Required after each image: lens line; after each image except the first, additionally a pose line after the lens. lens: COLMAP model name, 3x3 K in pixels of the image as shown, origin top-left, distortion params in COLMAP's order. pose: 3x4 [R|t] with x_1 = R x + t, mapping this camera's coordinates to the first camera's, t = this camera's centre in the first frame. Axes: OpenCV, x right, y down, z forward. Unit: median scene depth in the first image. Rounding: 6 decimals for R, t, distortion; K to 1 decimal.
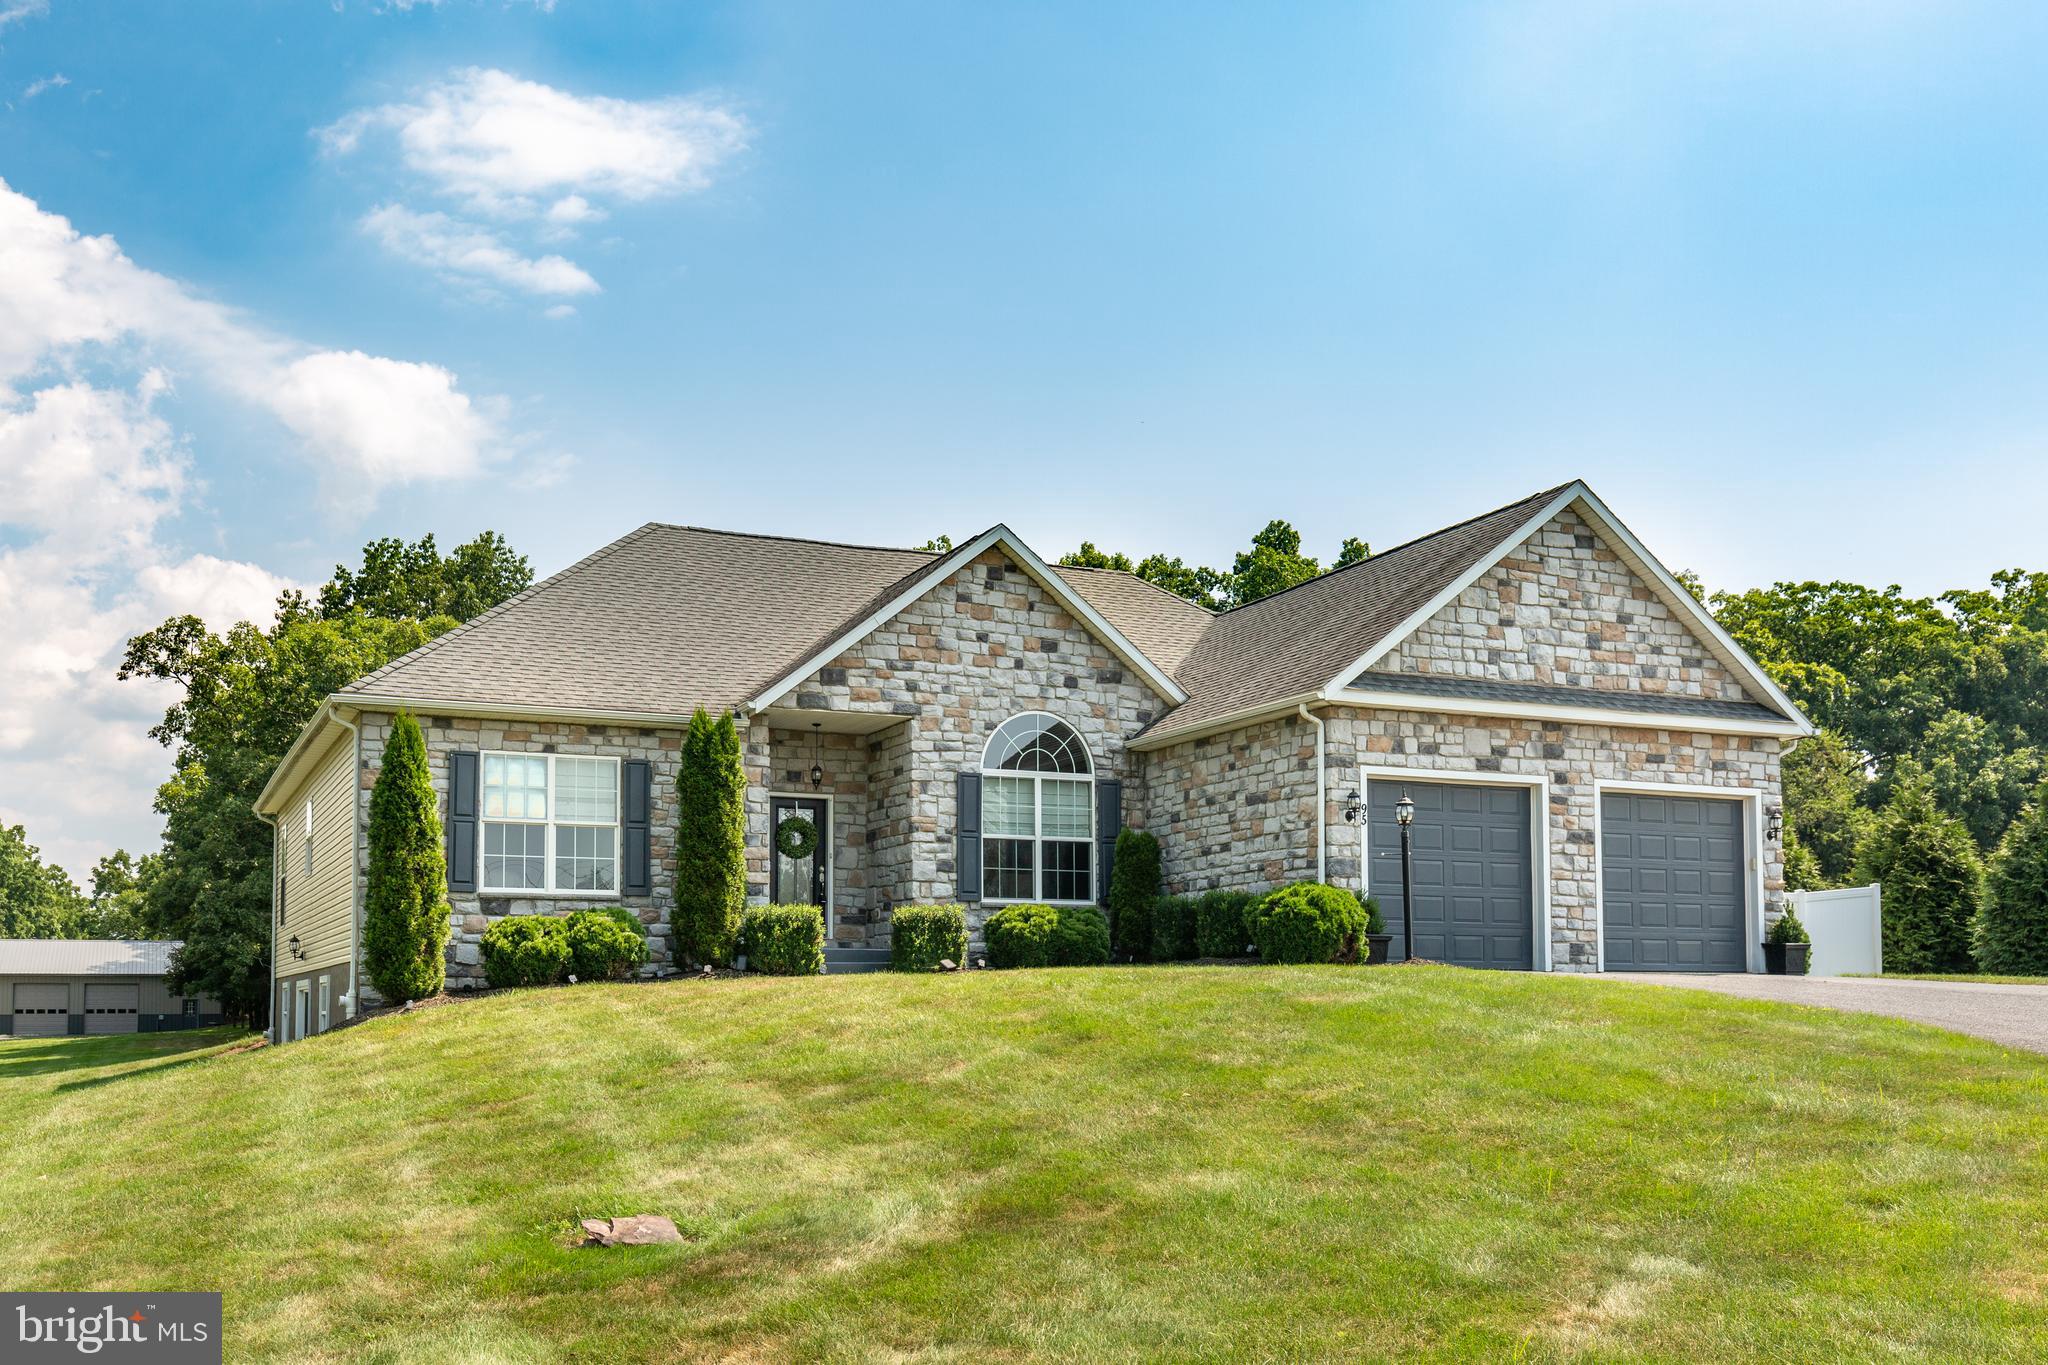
lens RADIAL K [[1893.5, 0, 908.0], [0, 1893.5, 898.1], [0, 0, 1]] dist [-0.002046, 0.013968]
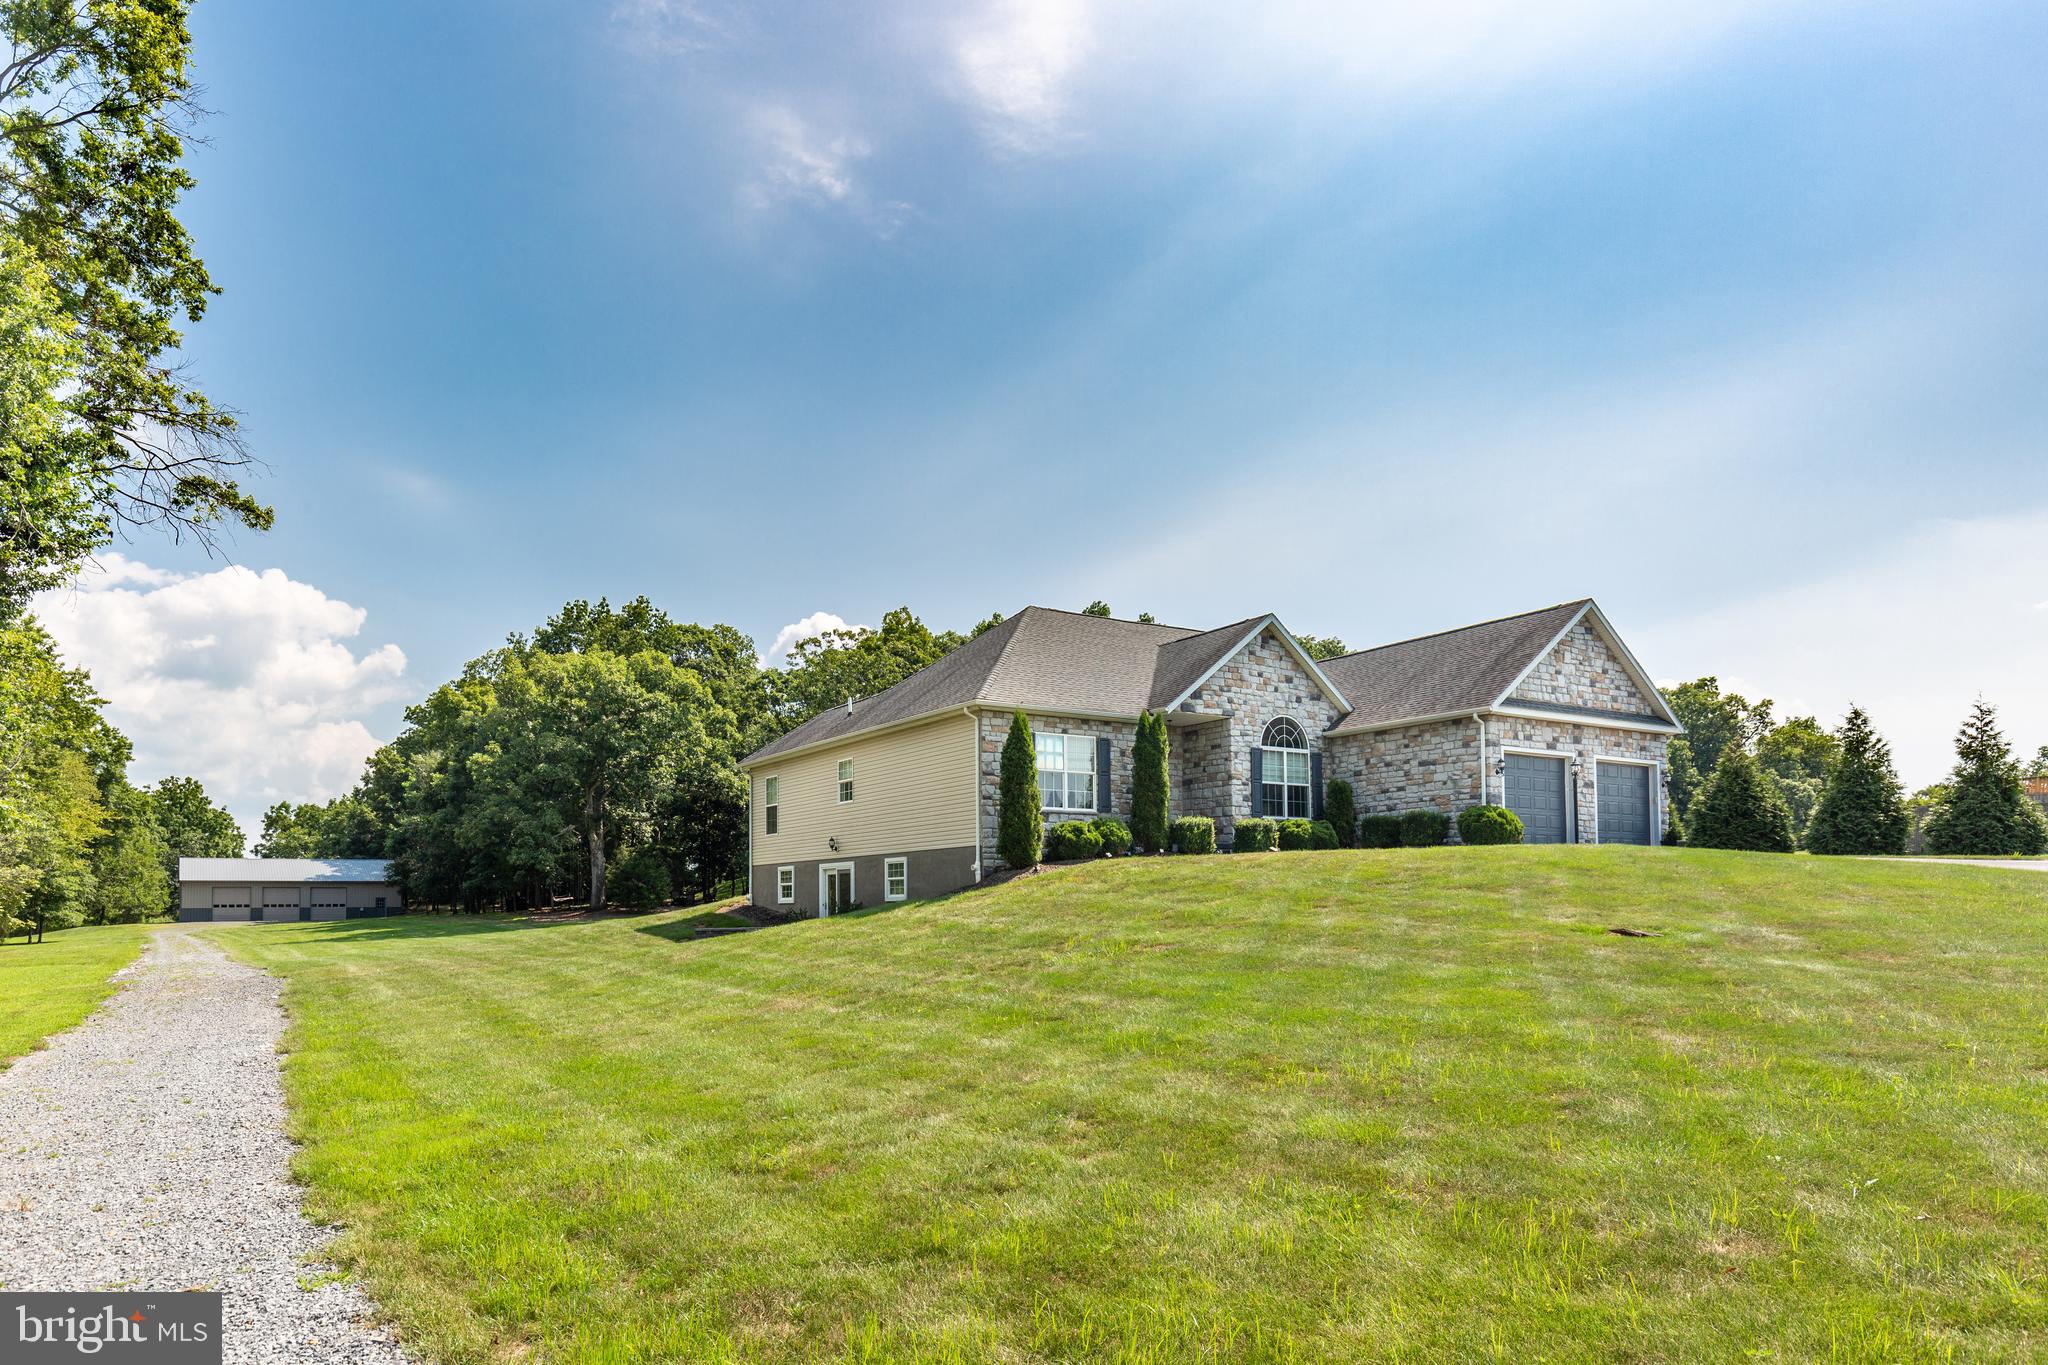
lens RADIAL K [[1237.0, 0, 852.9], [0, 1237.0, 870.1], [0, 0, 1]] dist [-0.027716, 0.026291]
pose [[0.995075, 0.000248, 0.099121, -0.503867], [-0.002780, 0.999673, 0.025414, 0.024849], [-0.099083, -0.025564, 0.994751, -0.171390]]
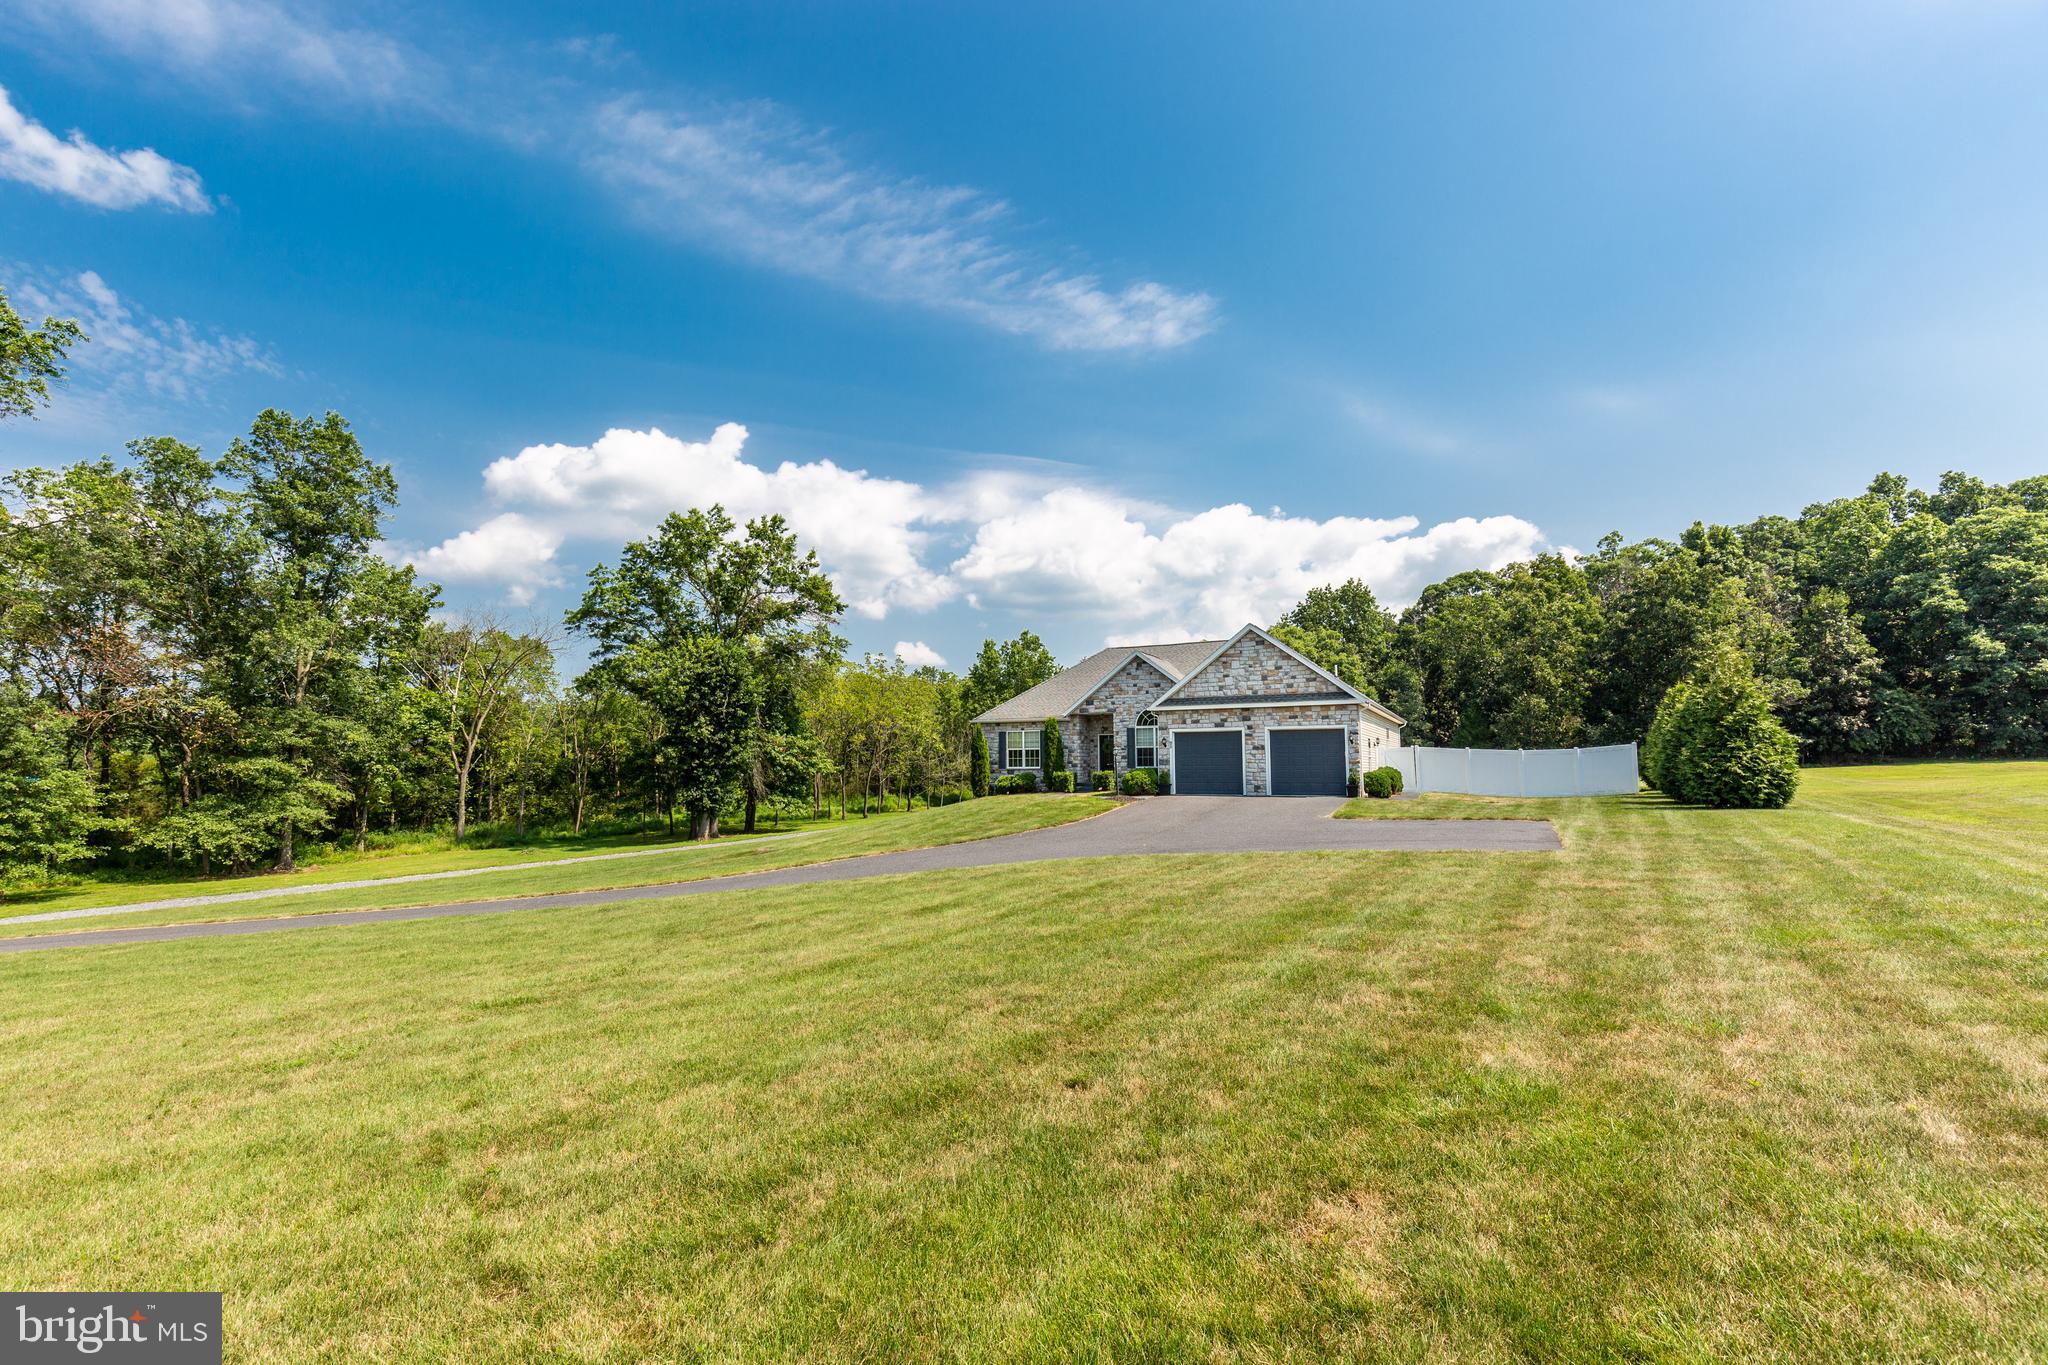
lens RADIAL K [[858.2, 0, 1024.0], [0, 858.2, 682.5], [0, 0, 1]] dist [-0.001130, -0.000073]
pose [[0.658452, -0.077288, -0.748643, 1.069762], [0.051128, 0.997009, -0.057961, -0.071472], [0.750884, -0.000112, 0.660434, -0.113466]]
